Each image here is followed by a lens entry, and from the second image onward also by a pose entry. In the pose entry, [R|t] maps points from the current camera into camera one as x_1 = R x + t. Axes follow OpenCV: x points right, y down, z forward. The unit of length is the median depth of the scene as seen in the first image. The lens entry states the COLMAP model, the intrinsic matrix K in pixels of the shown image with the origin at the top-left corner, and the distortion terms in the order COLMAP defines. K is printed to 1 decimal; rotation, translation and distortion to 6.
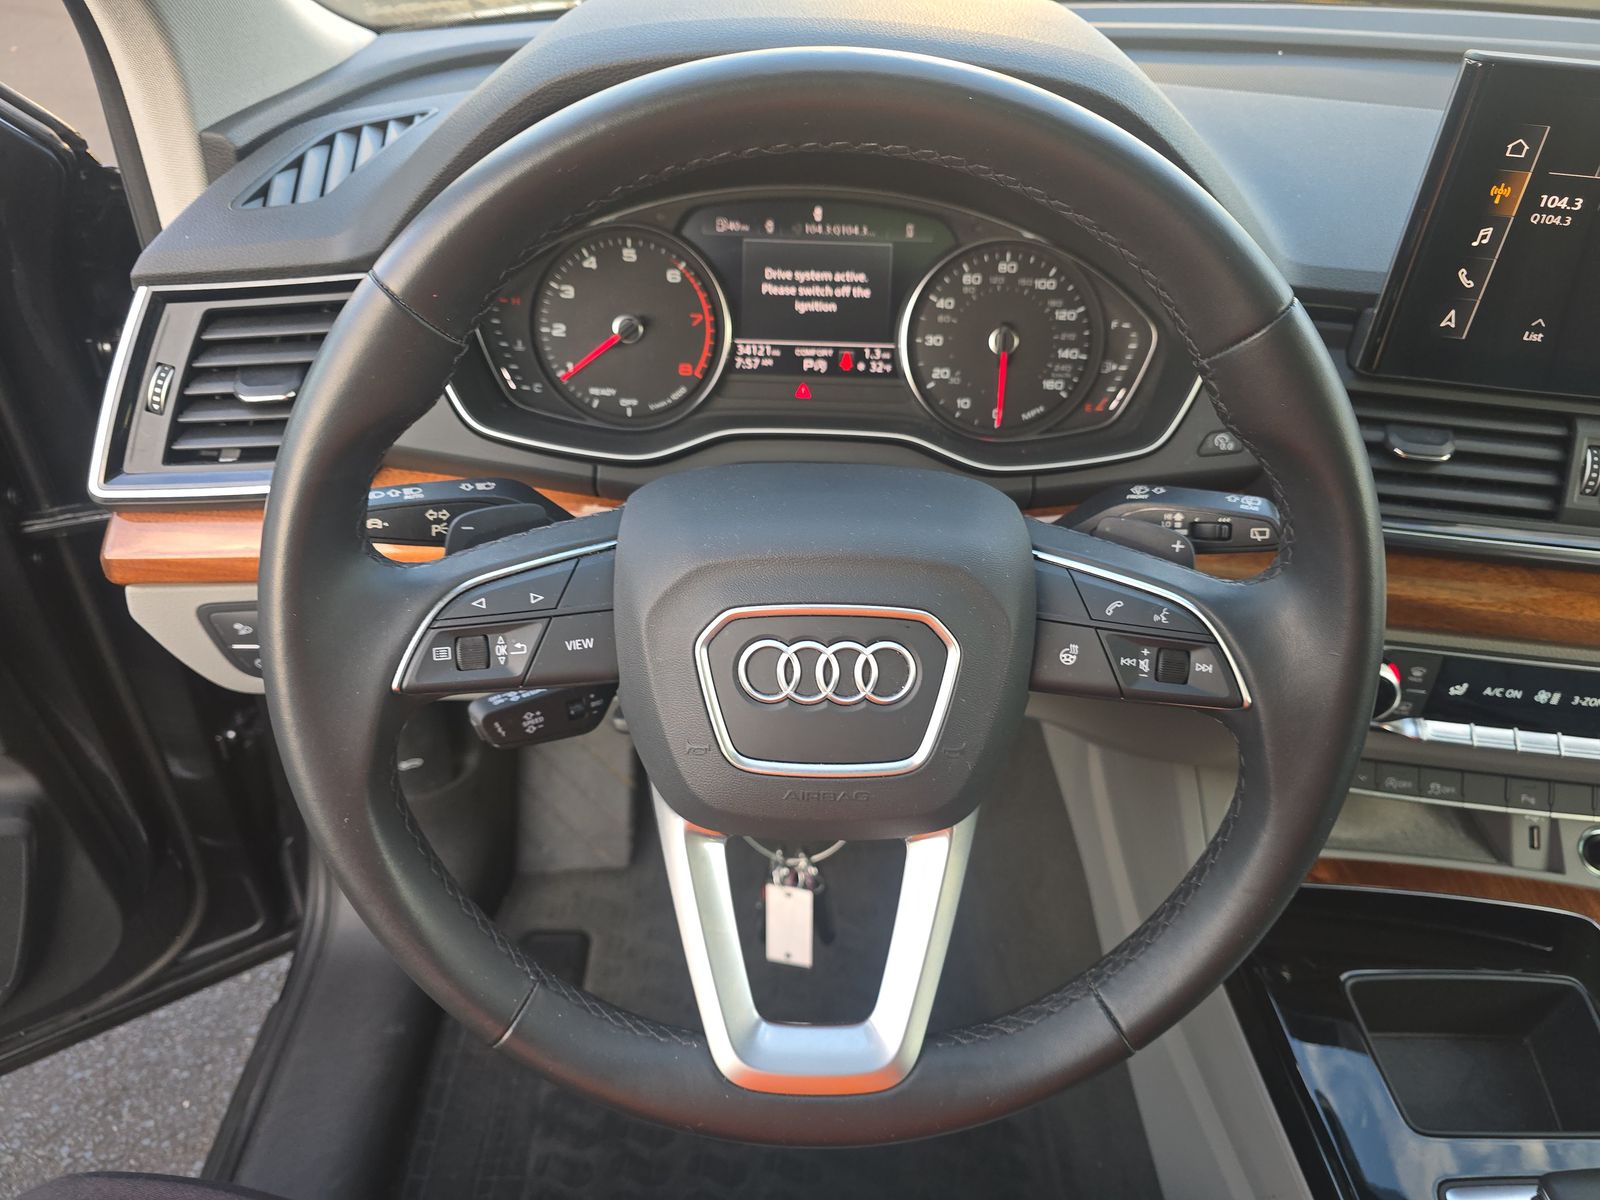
lens RADIAL K [[1075.3, 0, 758.9], [0, 1075.3, 604.4], [0, 0, 1]] dist [0.002764, -0.035719]
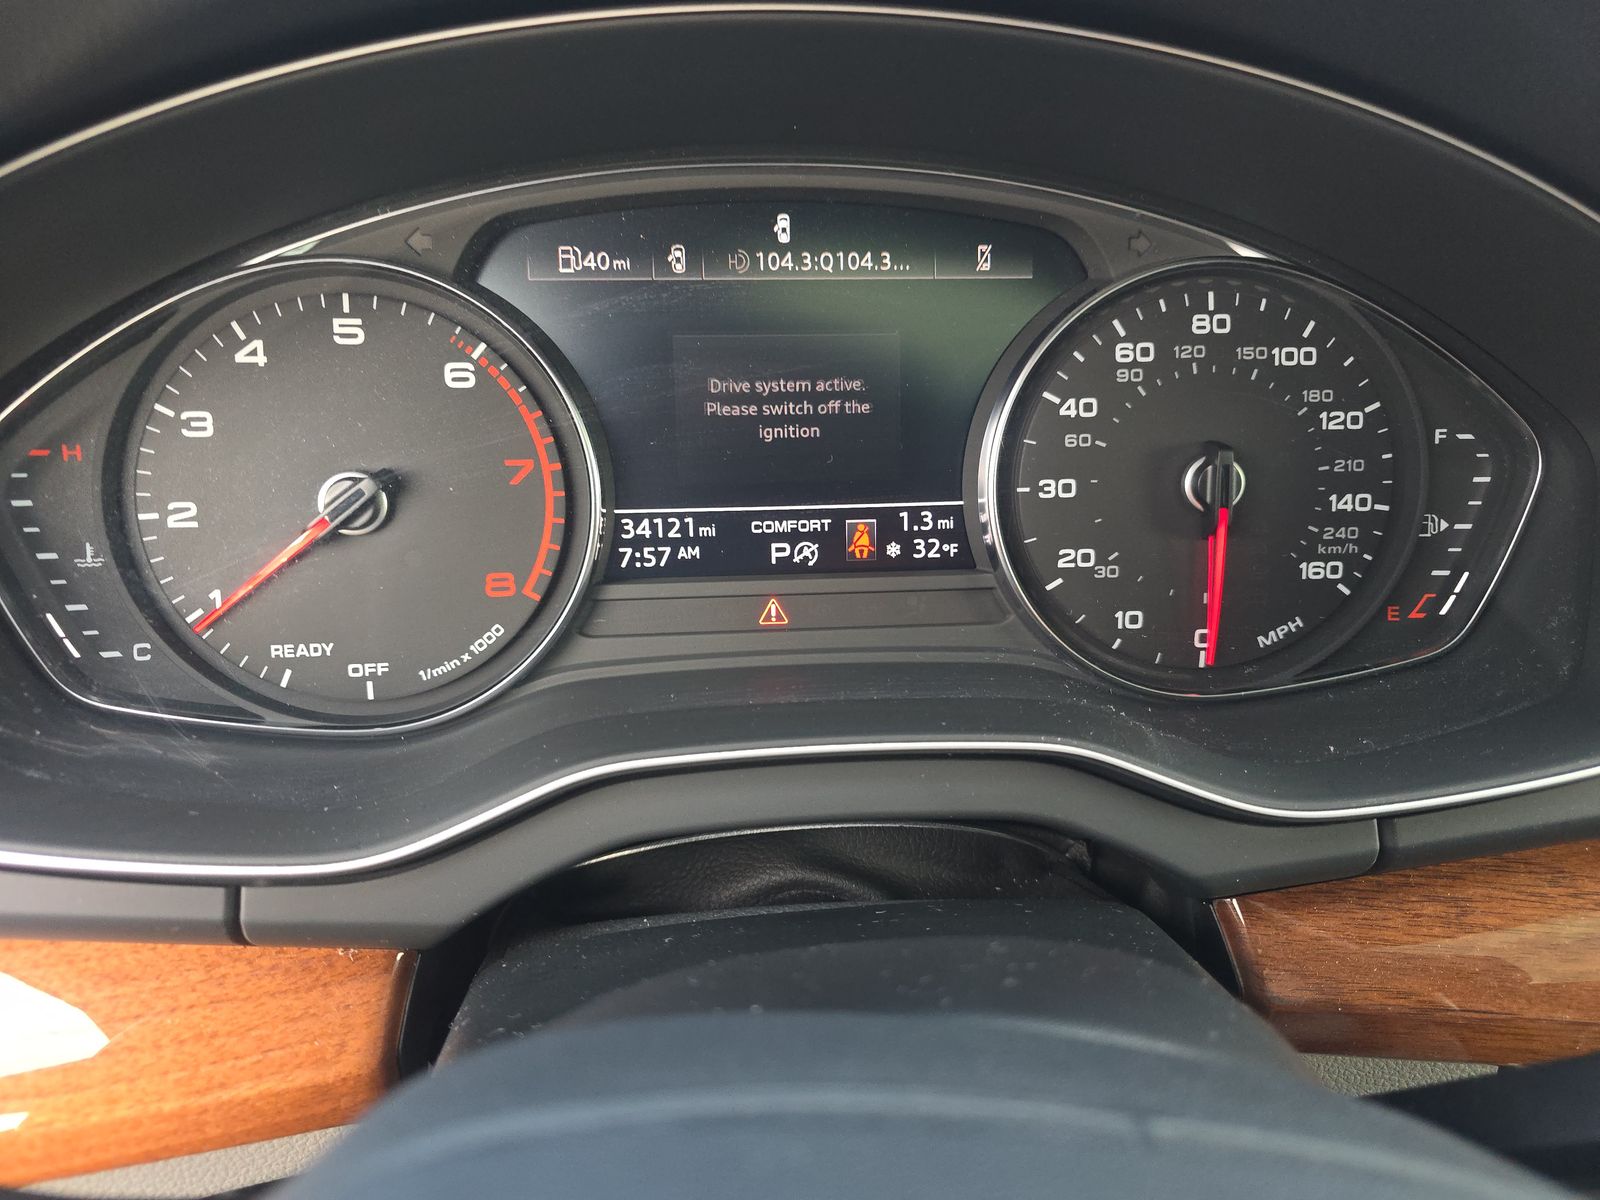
lens RADIAL K [[1070.8, 0, 800.0], [0, 1070.8, 600.0], [0, 0, 1]] dist [-0.001387, -0.056499]
pose [[0.996907, -0.057601, 0.053459, 0.028748], [0.063474, 0.991267, -0.115590, -0.155987], [-0.046334, 0.118626, 0.991857, 0.571471]]
